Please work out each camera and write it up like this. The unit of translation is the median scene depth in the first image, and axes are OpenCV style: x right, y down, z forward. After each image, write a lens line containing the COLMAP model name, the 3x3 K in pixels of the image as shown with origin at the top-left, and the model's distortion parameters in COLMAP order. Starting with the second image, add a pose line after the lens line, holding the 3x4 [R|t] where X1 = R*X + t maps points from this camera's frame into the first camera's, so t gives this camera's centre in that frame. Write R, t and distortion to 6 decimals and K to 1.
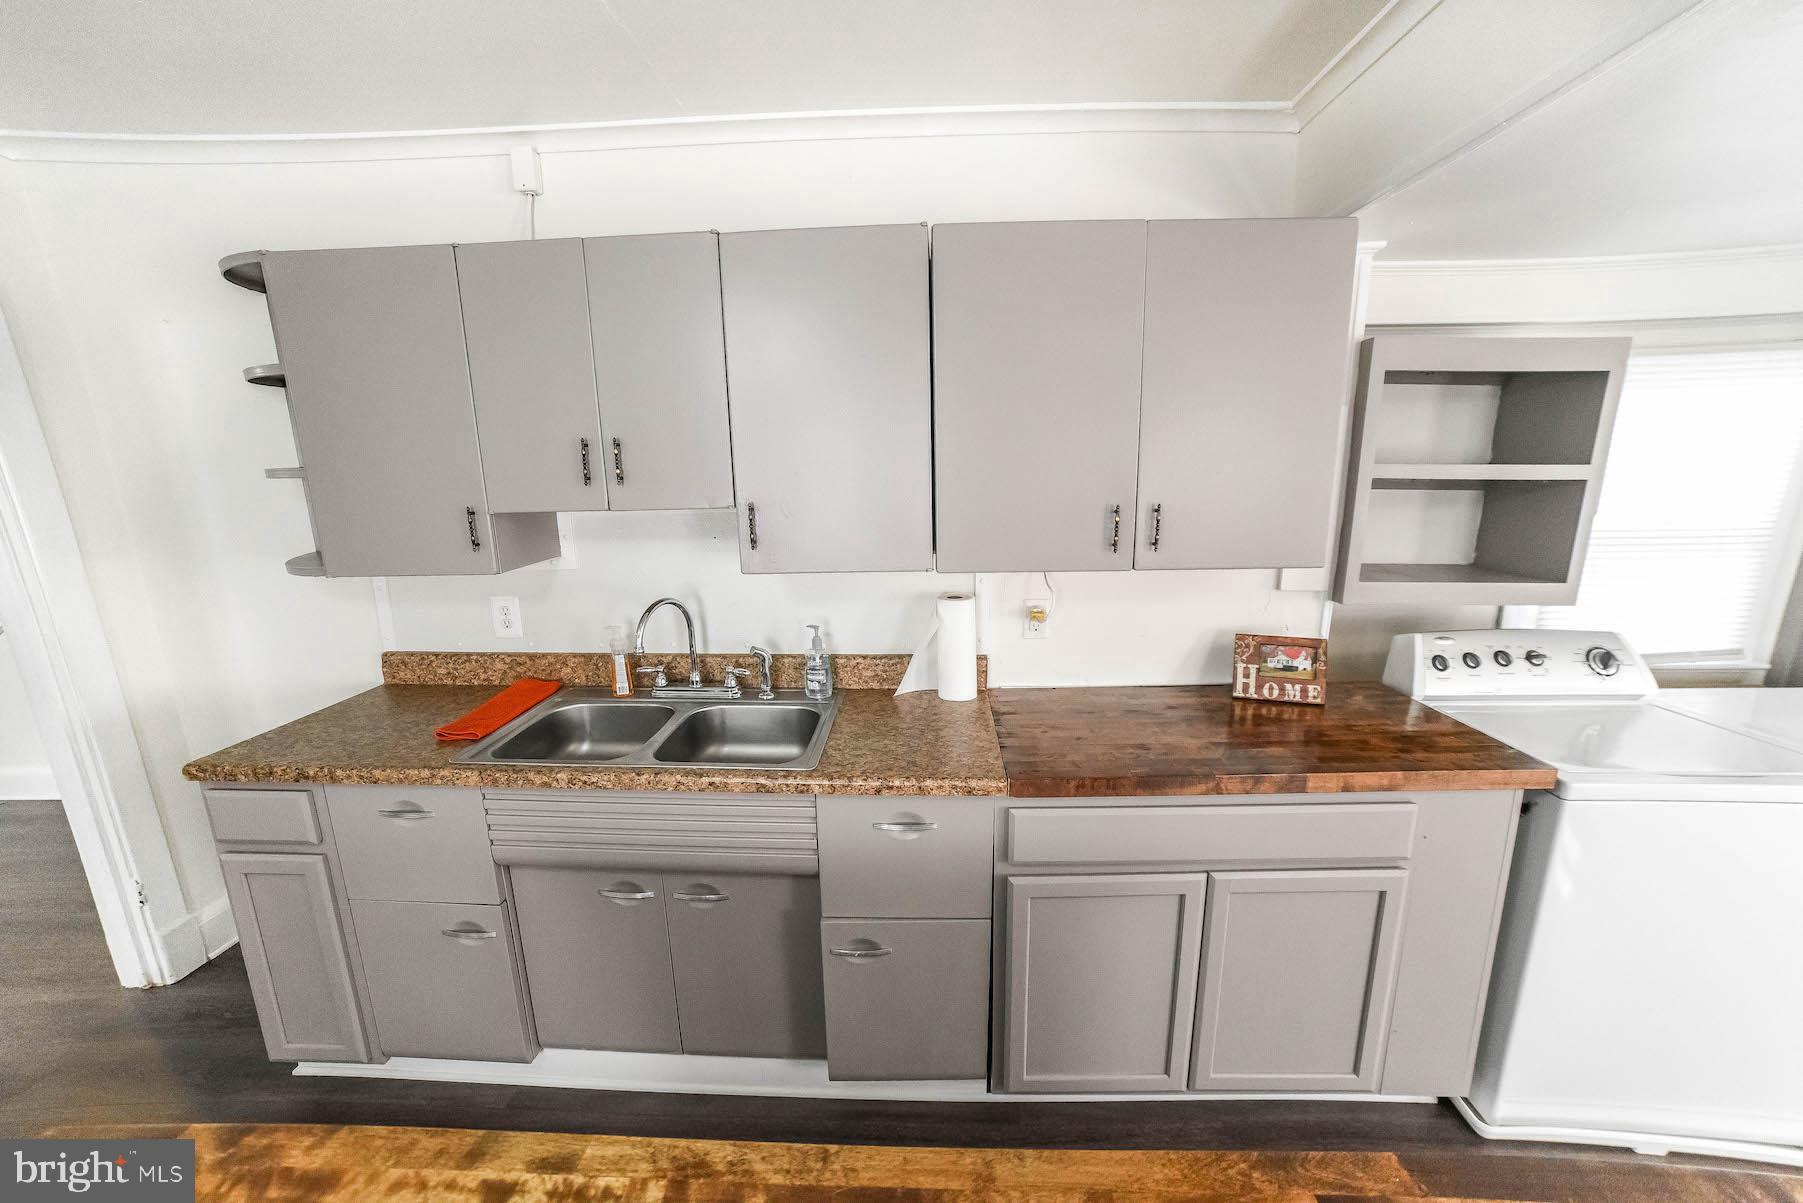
lens RADIAL K [[709.6, 0, 904.9], [0, 709.6, 622.6], [0, 0, 1]] dist [-0.069939, 0.031750]
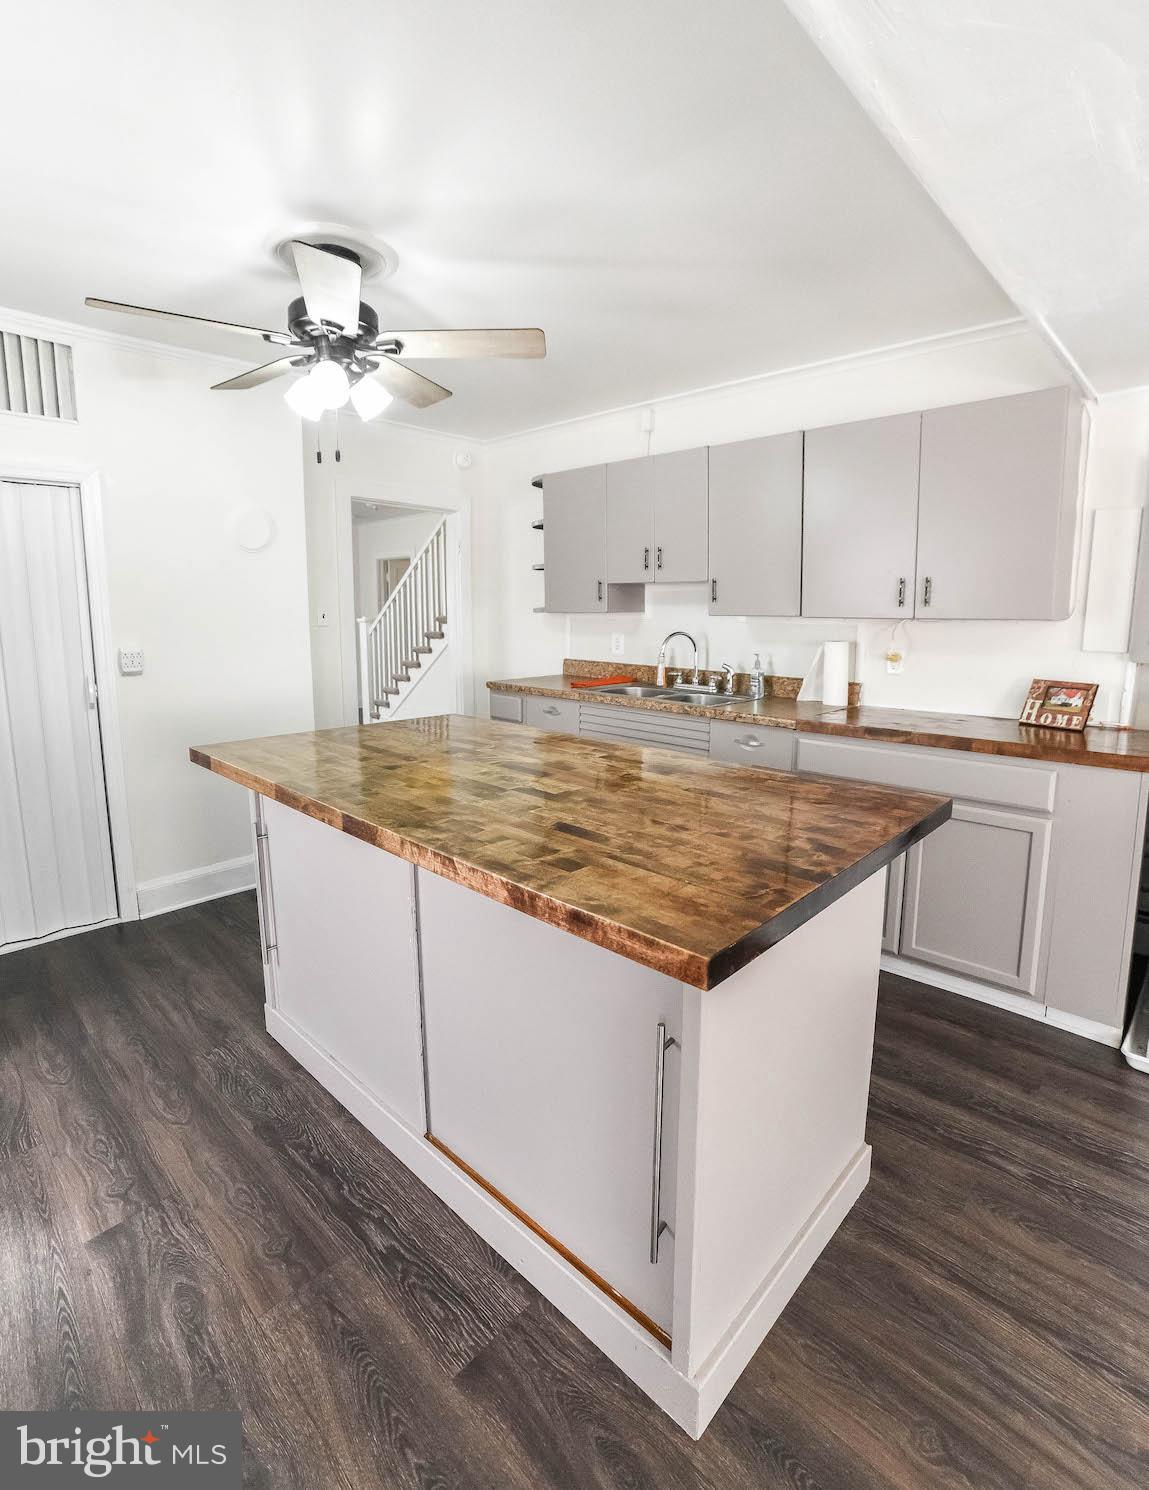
lens RADIAL K [[720.0, 0, 574.8], [0, 720.0, 705.3], [0, 0, 1]] dist [-0.080846, 0.042206]
pose [[0.753375, 0.107045, -0.648821, 0.712541], [-0.157155, 0.987380, -0.019577, 0.241324], [0.638537, 0.116714, 0.760690, -0.621247]]
